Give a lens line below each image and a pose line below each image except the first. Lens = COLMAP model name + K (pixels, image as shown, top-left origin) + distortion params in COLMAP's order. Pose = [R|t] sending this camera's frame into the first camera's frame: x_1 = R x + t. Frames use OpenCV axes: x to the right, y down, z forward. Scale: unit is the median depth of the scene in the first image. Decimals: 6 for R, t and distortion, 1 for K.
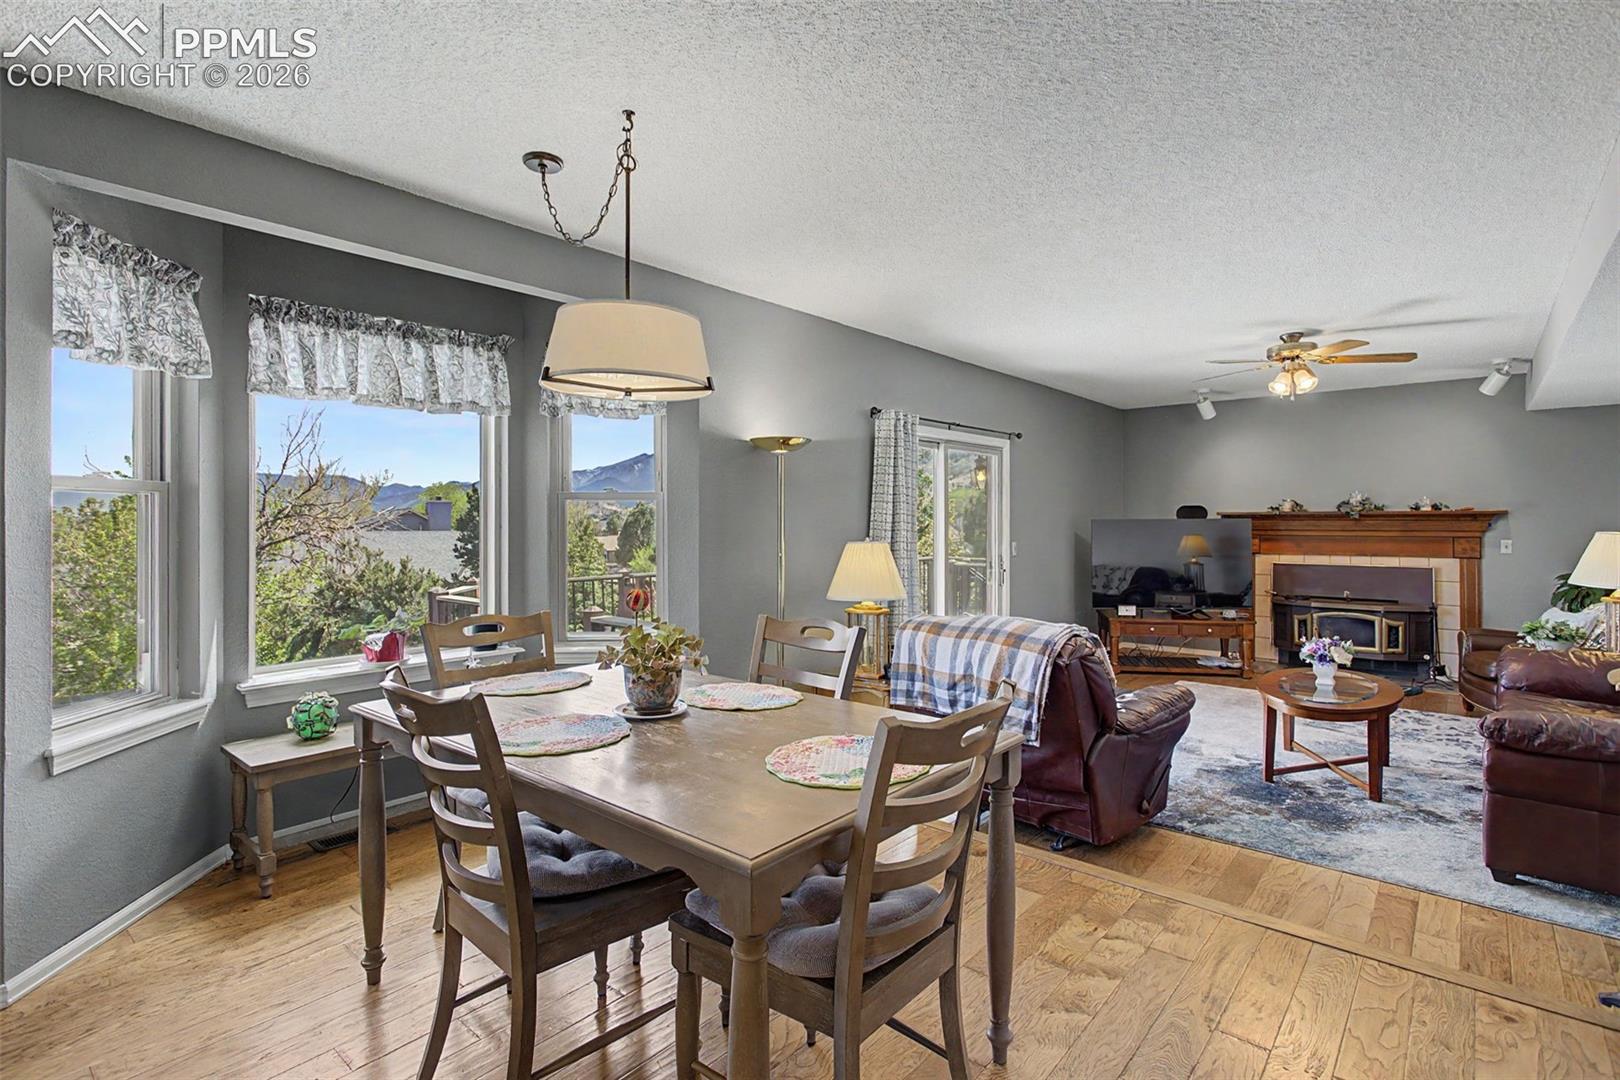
lens RADIAL K [[776.3, 0, 805.4], [0, 776.3, 508.3], [0, 0, 1]] dist [0.001362, -0.000023]
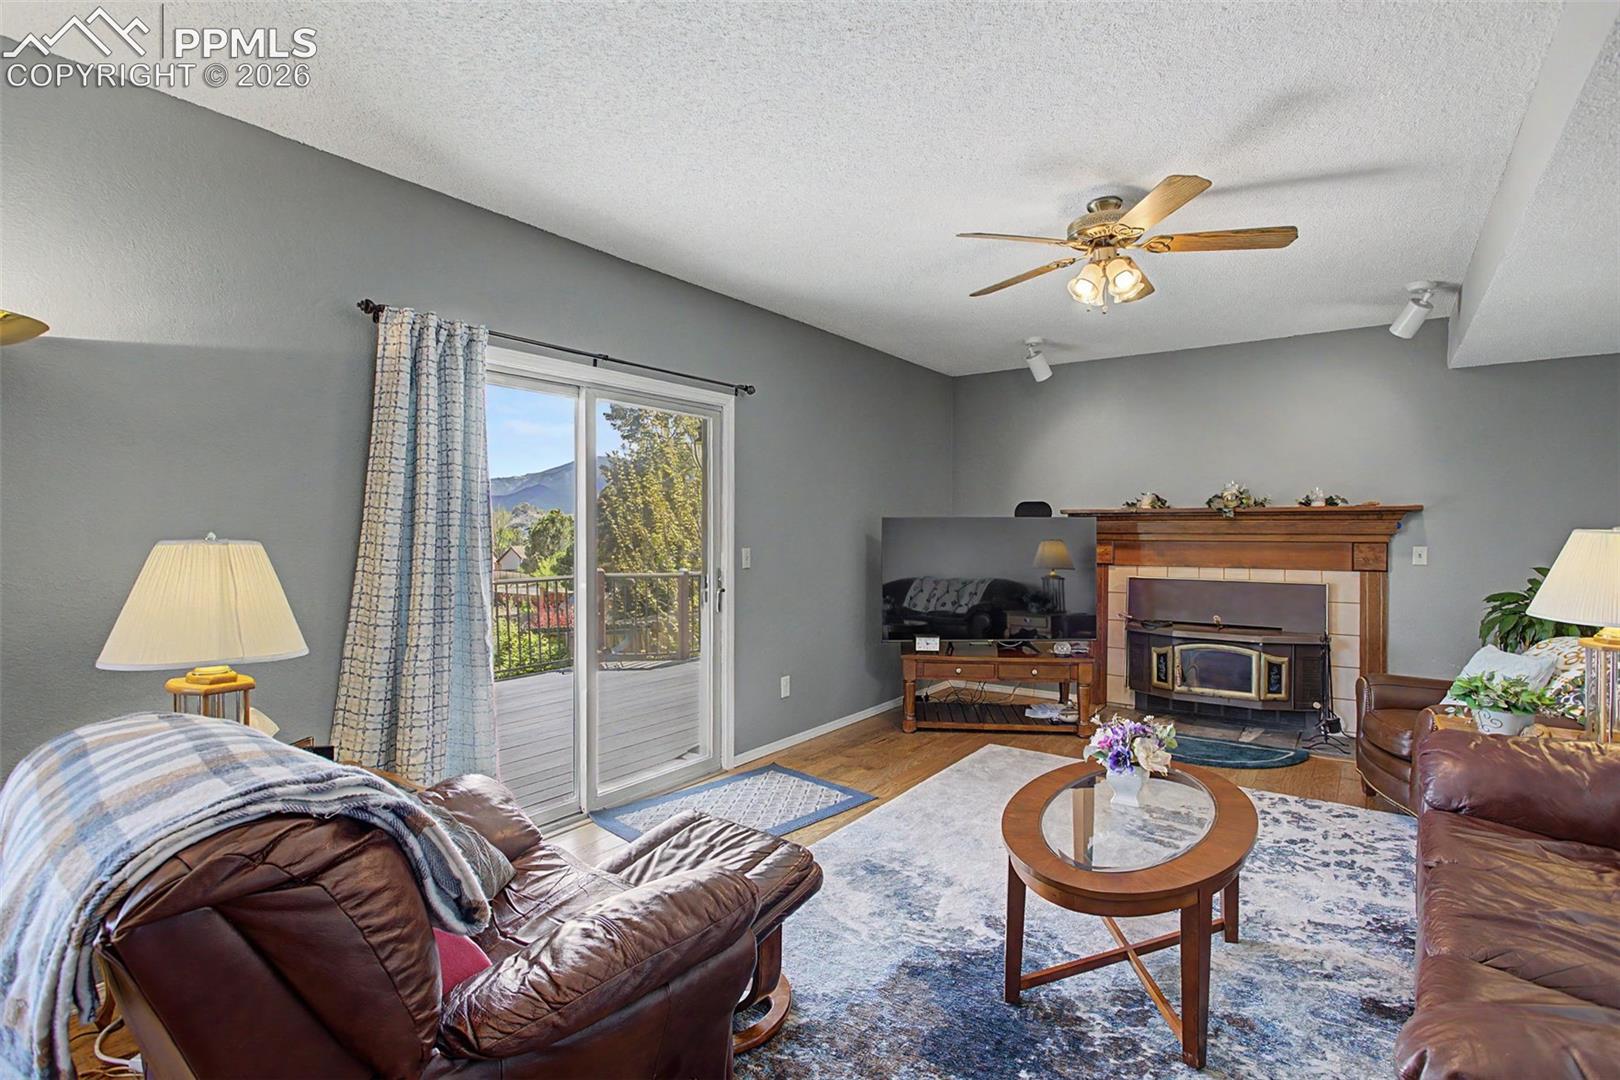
lens RADIAL K [[783.9, 0, 810.7], [0, 783.9, 527.5], [0, 0, 1]] dist [-0.000669, 0.000104]
pose [[0.996213, 0.003881, 0.086857, 0.262534], [-0.004914, 0.999920, 0.011688, 0.016978], [-0.086805, -0.012070, 0.996152, 0.310695]]
